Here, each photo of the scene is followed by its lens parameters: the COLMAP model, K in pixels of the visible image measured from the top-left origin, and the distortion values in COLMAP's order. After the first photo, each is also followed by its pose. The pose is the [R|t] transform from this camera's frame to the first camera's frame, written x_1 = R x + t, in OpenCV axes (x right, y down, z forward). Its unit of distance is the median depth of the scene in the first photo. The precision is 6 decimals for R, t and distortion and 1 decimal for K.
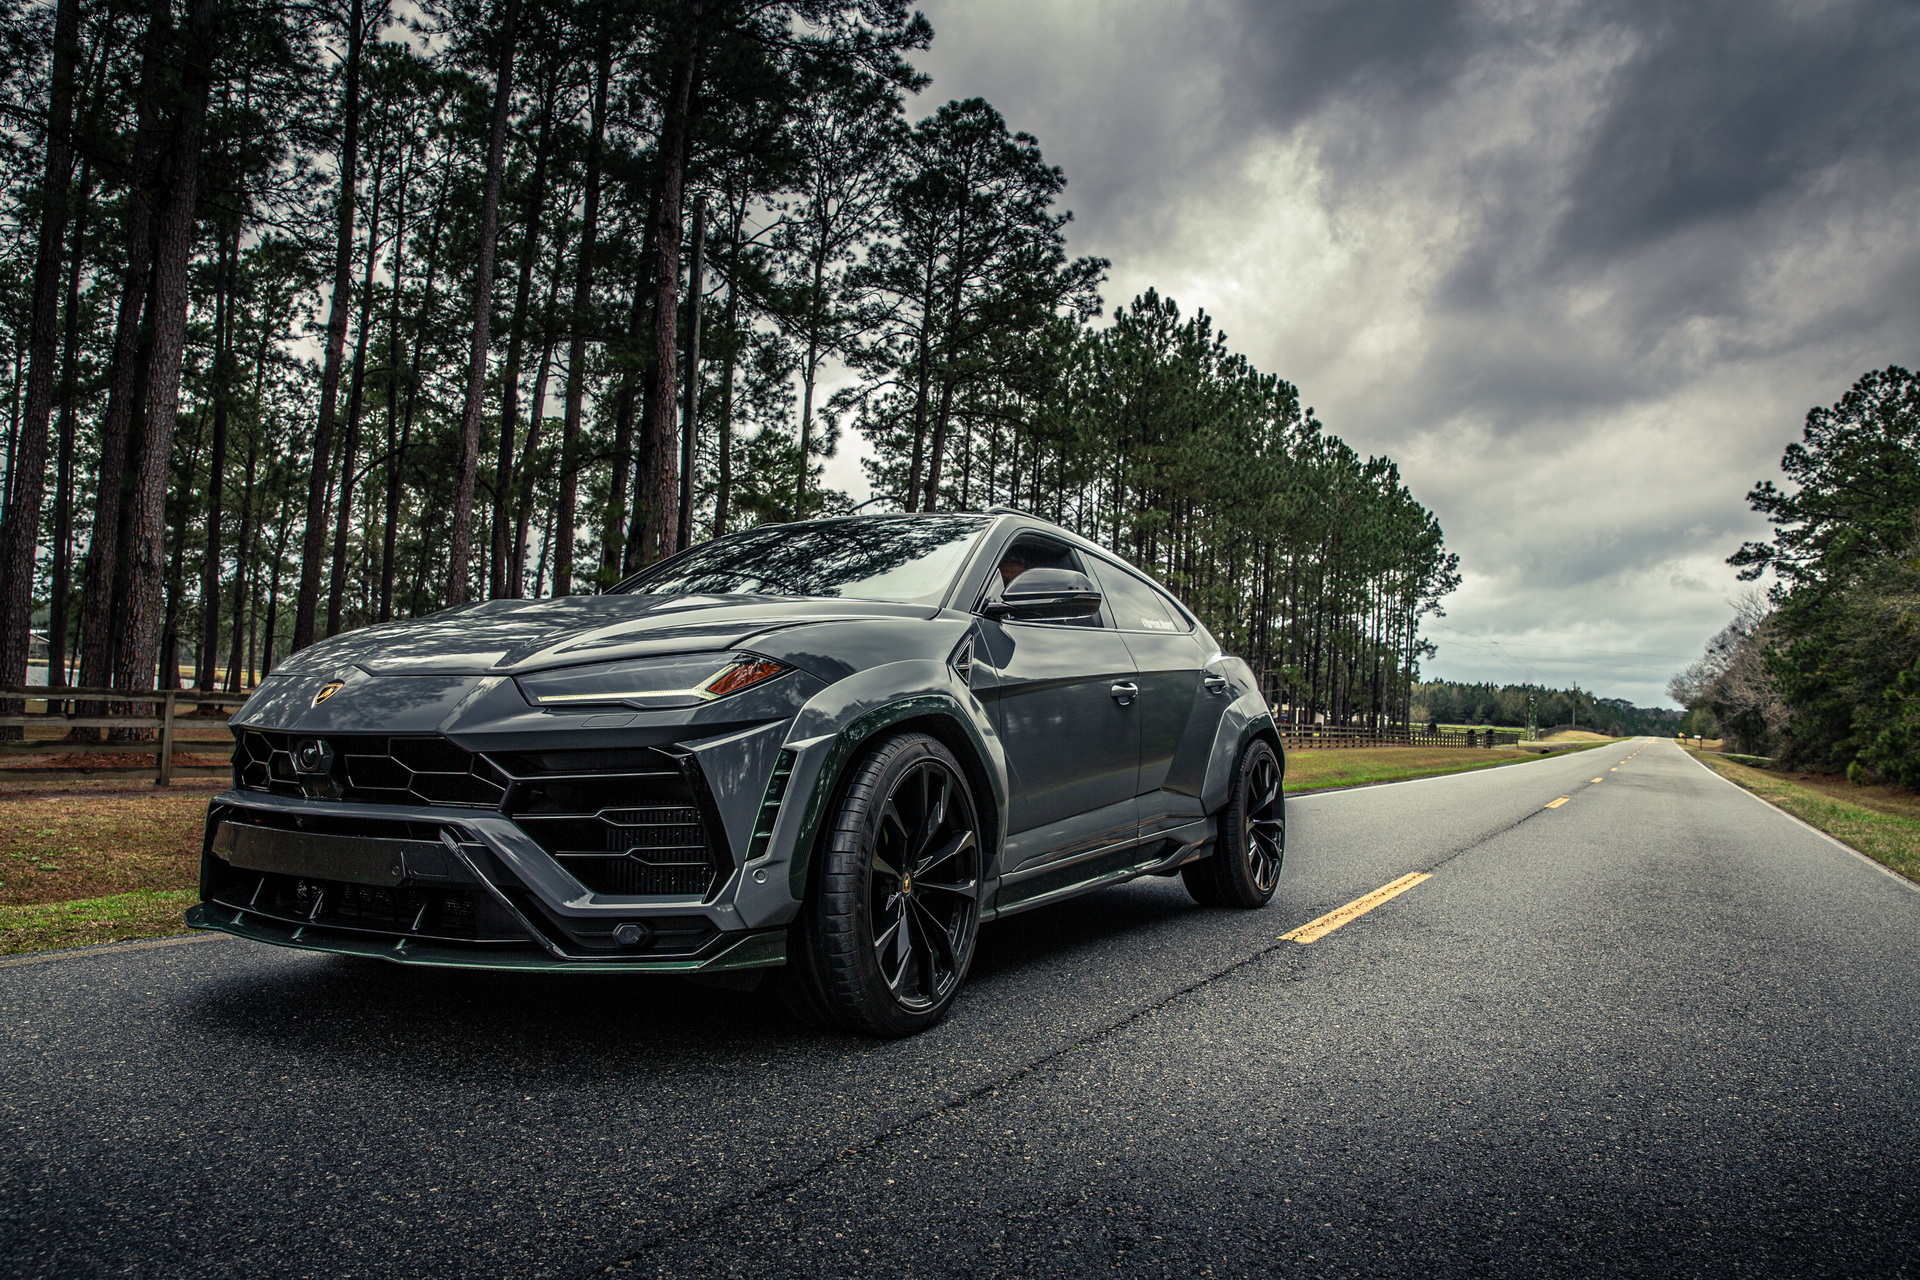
lens RADIAL K [[1321.2, 0, 960.0], [0, 1321.2, 640.0], [0, 0, 1]] dist [-0.090288, 0.074549]
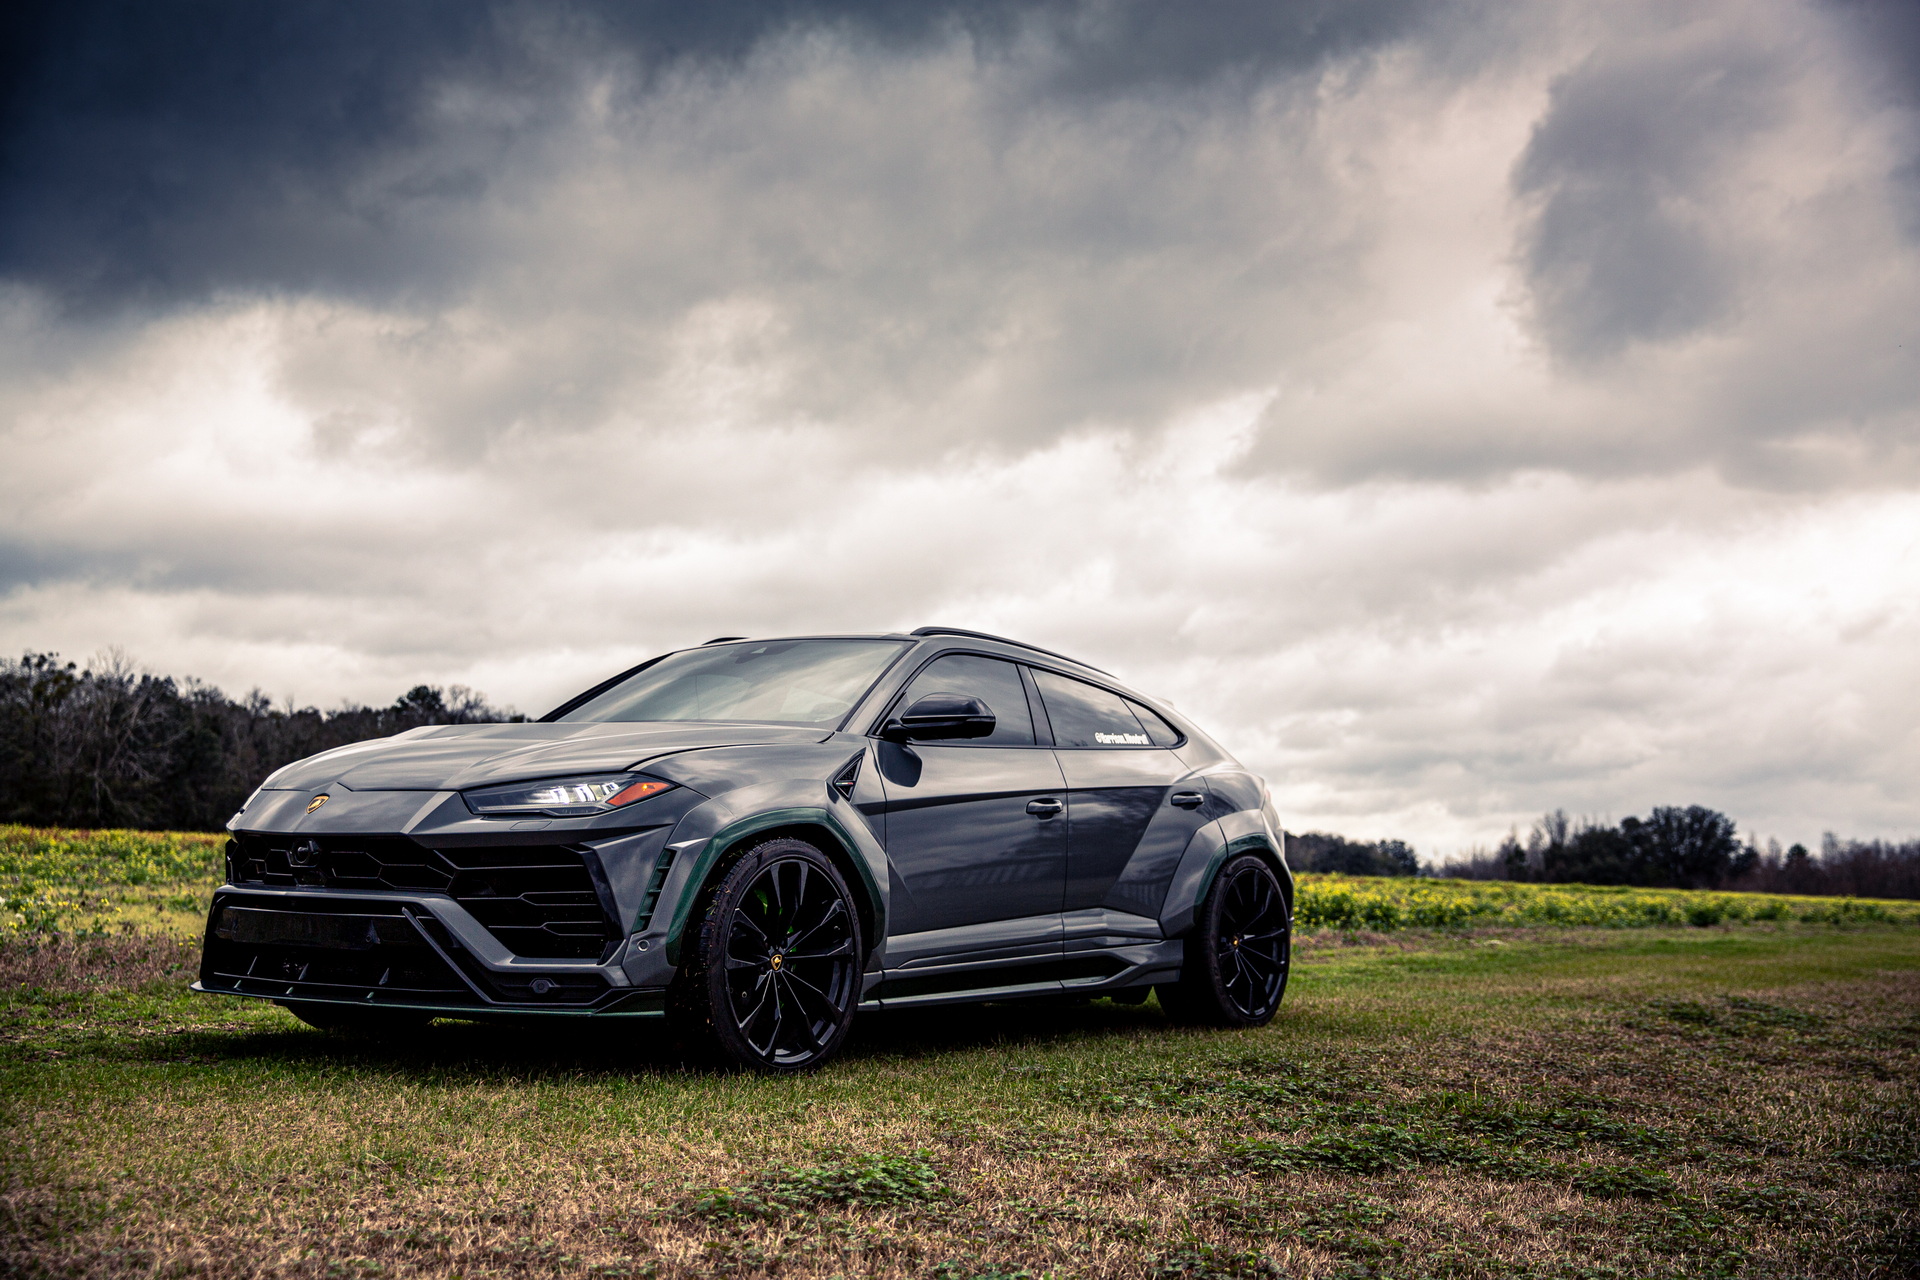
lens RADIAL K [[2121.2, 0, 960.0], [0, 2121.2, 640.0], [0, 0, 1]] dist [0.048441, 0.006608]
pose [[0.993494, -0.002128, -0.113864, 0.398842], [-0.002623, 0.999133, -0.041560, -0.036434], [0.113854, 0.041589, 0.992627, -1.062837]]
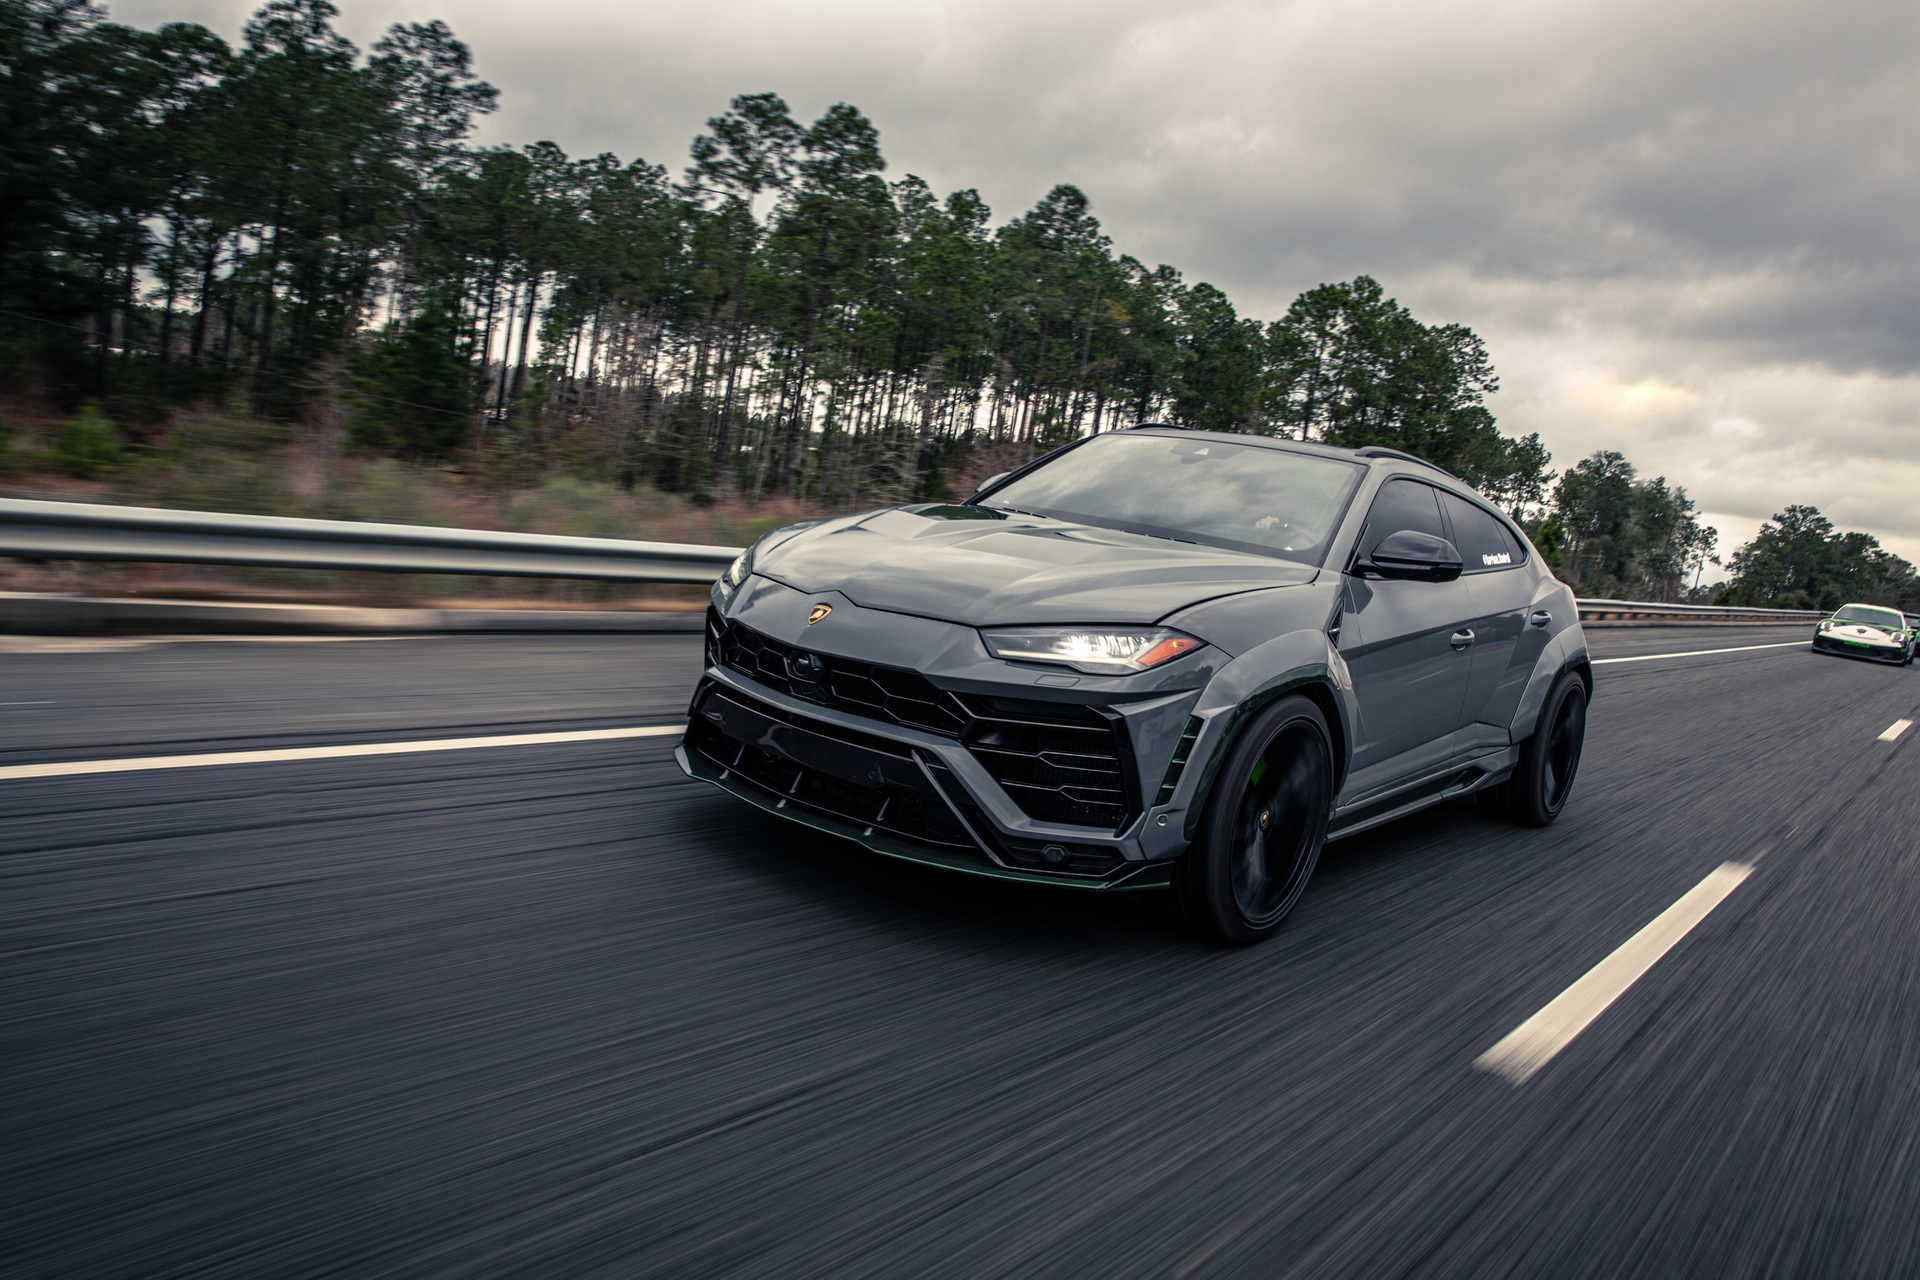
lens RADIAL K [[1321.2, 0, 960.0], [0, 1321.2, 640.0], [0, 0, 1]] dist [-0.090288, 0.074549]
pose [[0.975113, 0.139885, -0.172007, -0.147803], [-0.106506, 0.976000, 0.189951, -0.190610], [0.194450, -0.166904, 0.966609, -0.175394]]
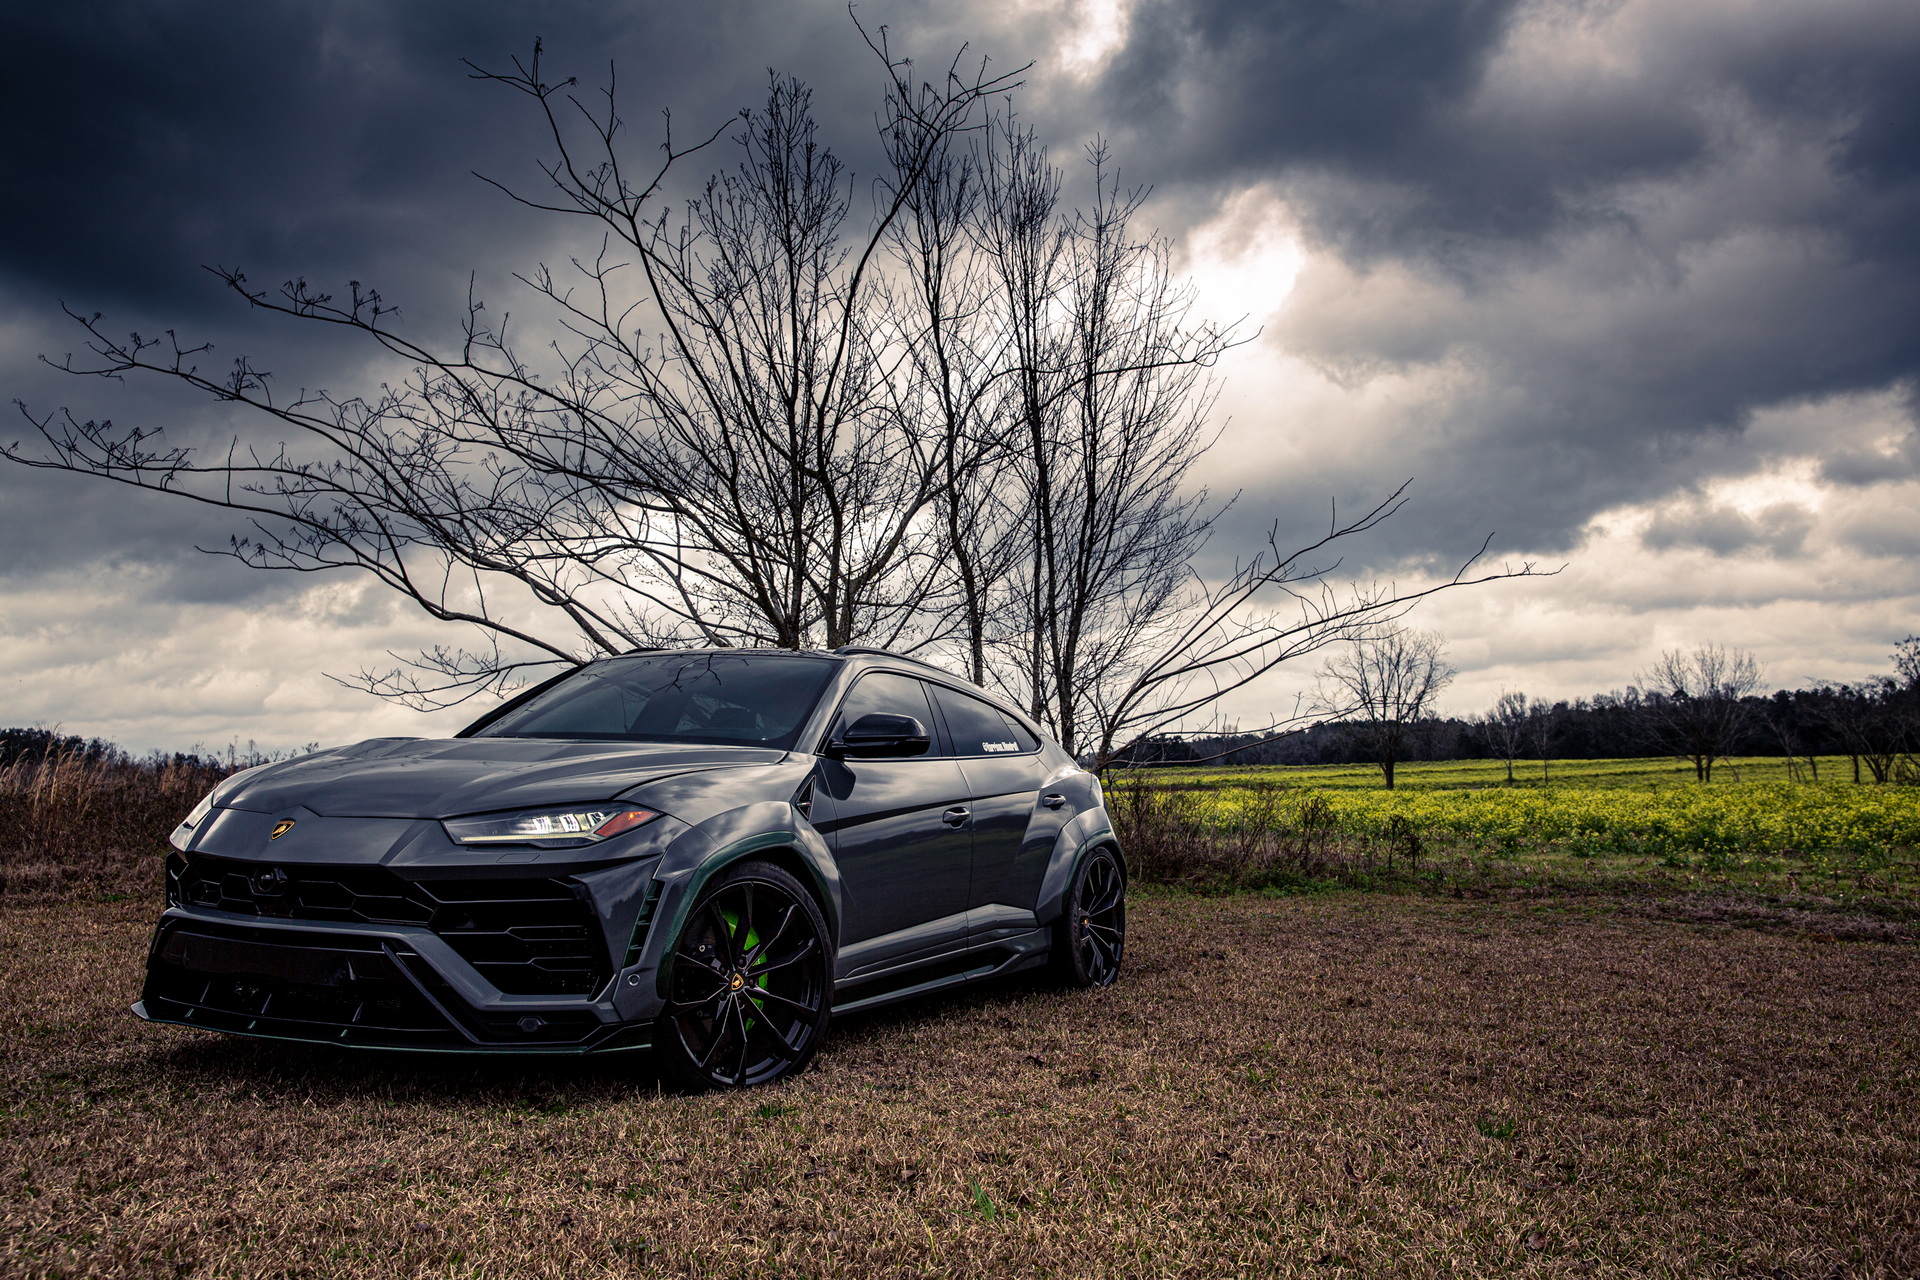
lens RADIAL K [[1607.3, 0, 960.0], [0, 1607.3, 640.0], [0, 0, 1]] dist [-0.006276, 0.006261]
pose [[0.997558, 0.025054, 0.065196, 0.055318], [-0.023111, 0.999271, -0.030378, -0.111566], [-0.065910, 0.028797, 0.997410, -0.592490]]
